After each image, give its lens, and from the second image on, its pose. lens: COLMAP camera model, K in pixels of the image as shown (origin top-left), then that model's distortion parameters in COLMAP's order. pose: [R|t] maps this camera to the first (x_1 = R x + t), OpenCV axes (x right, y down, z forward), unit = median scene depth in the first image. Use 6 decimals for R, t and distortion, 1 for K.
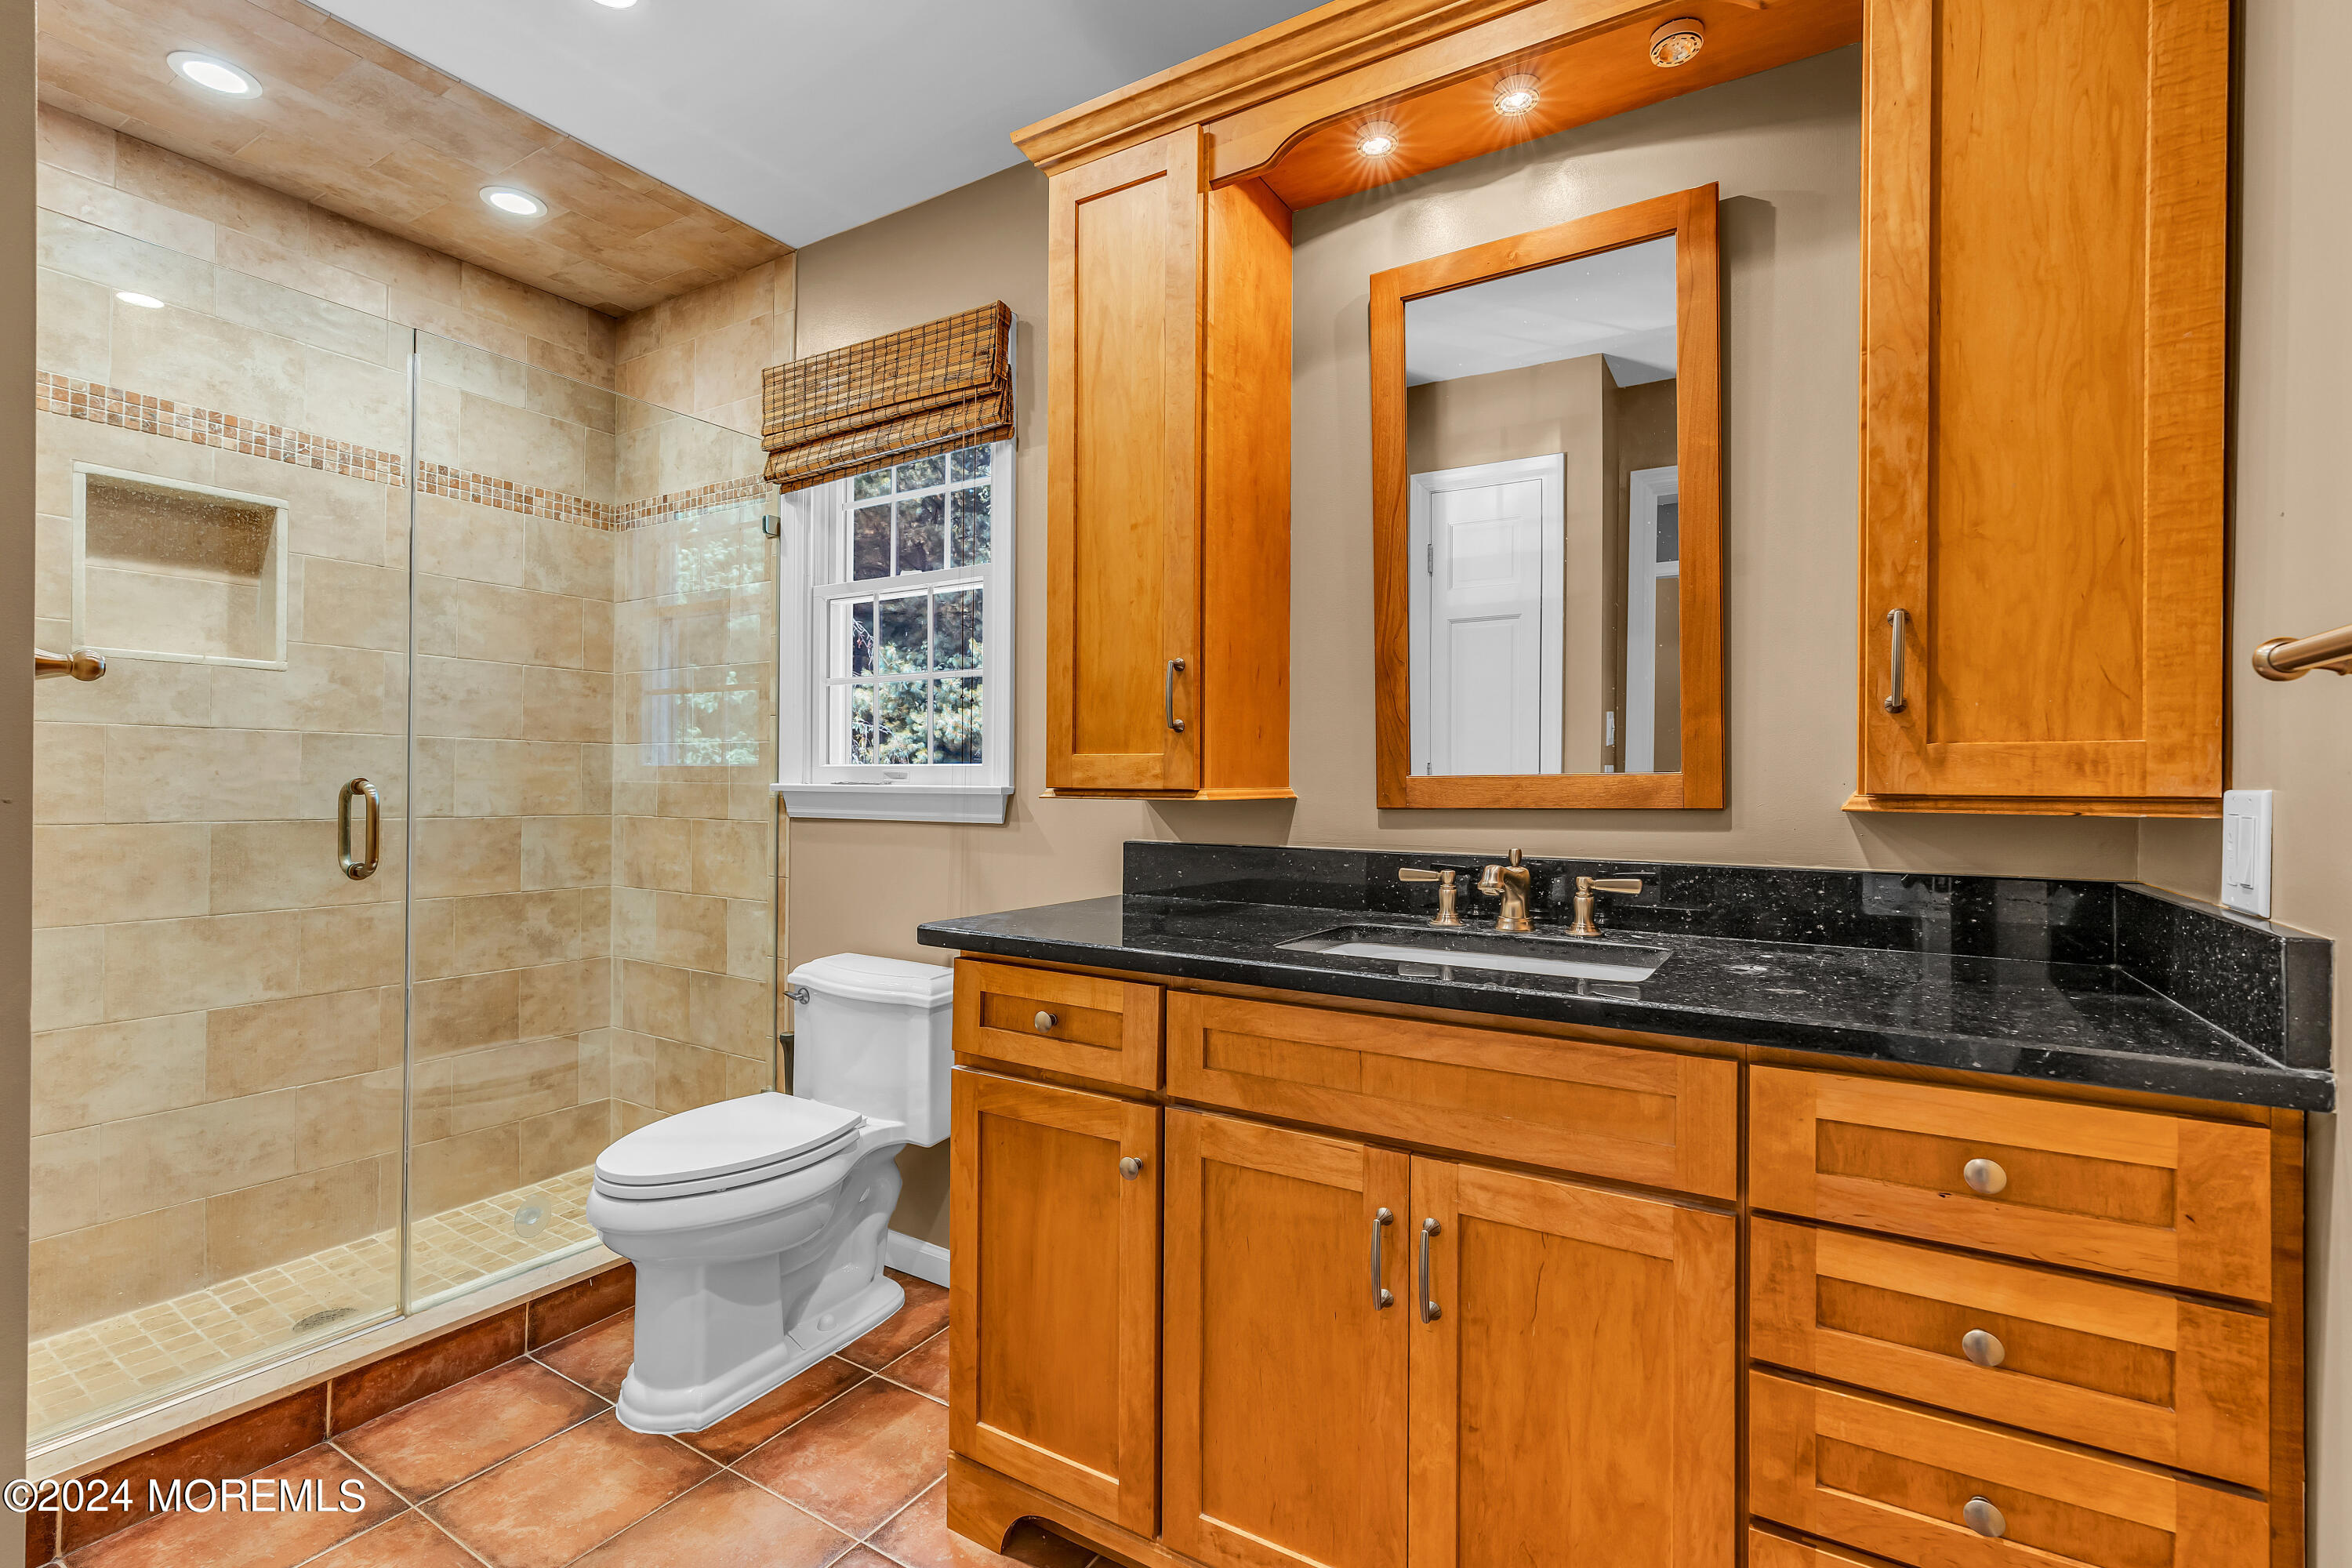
lens RADIAL K [[1062.3, 0, 1180.2], [0, 1062.3, 783.4], [0, 0, 1]] dist [-0.002657, 0.003901]
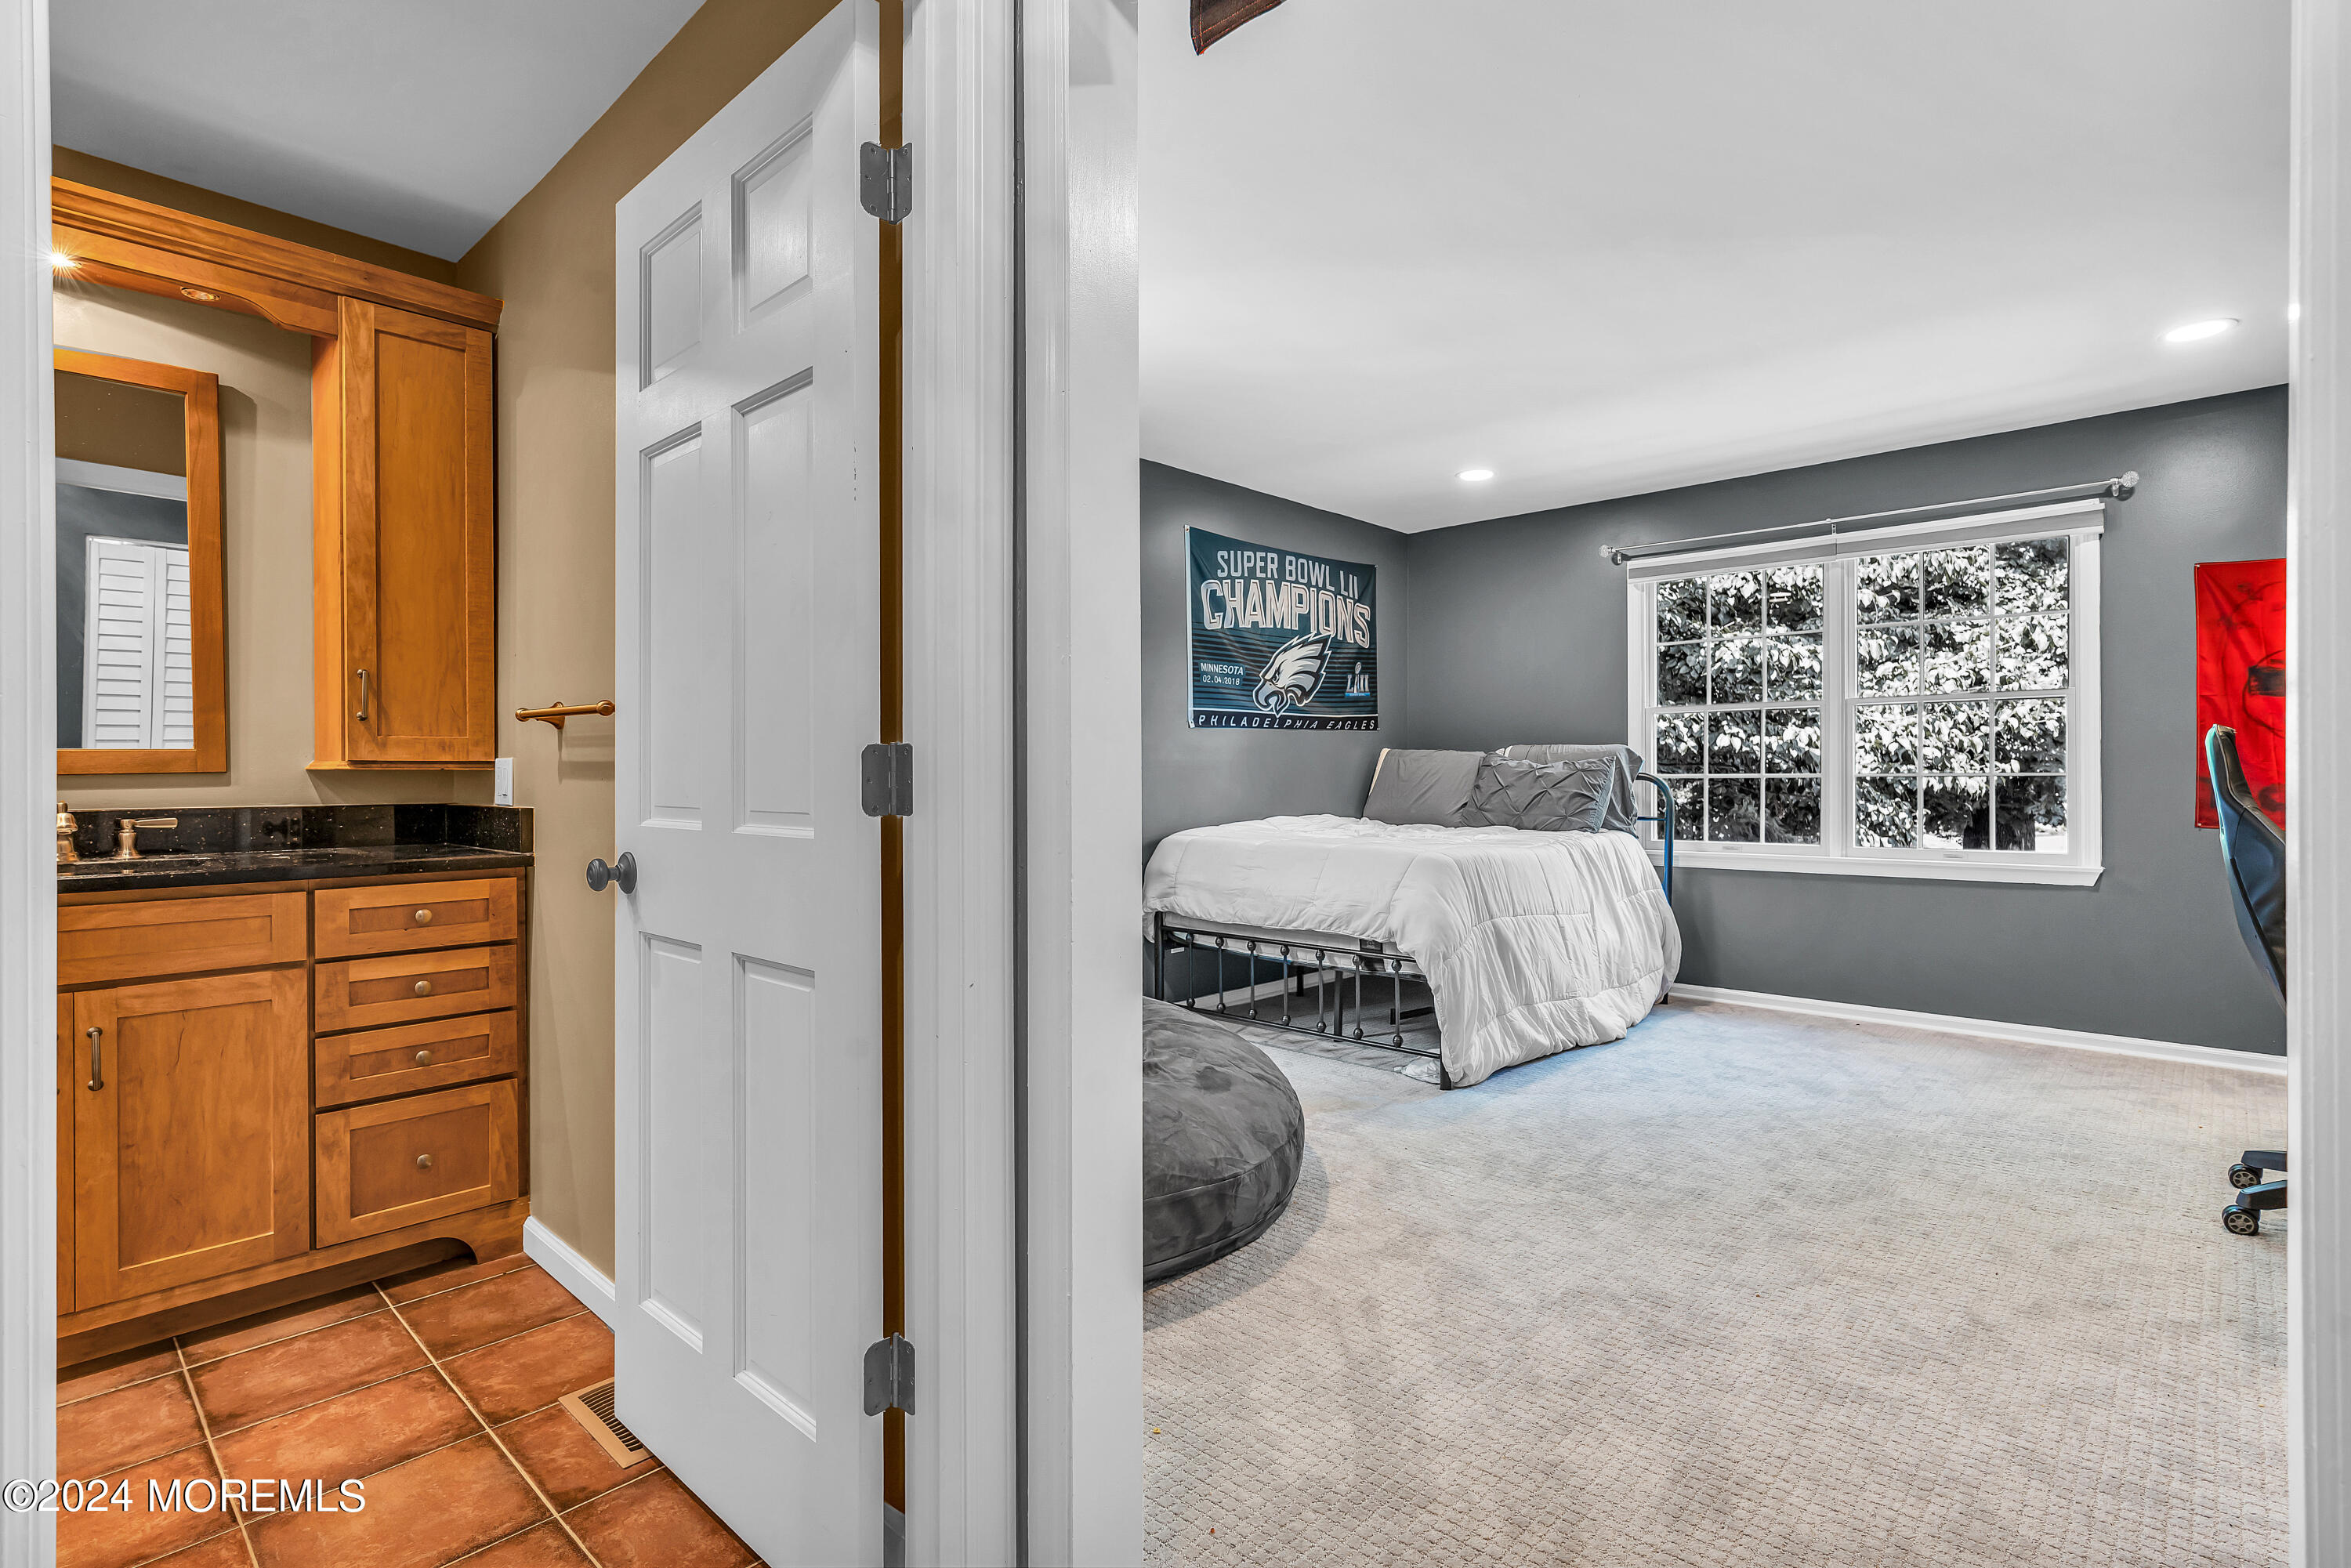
lens RADIAL K [[1109.6, 0, 1178.4], [0, 1109.6, 770.7], [0, 0, 1]] dist [0.003878, 0.000591]
pose [[0.185766, -0.010784, 0.982535, -1.197784], [0.001599, 0.999942, 0.010673, 0.010142], [-0.982593, -0.000411, 0.185772, -0.987931]]
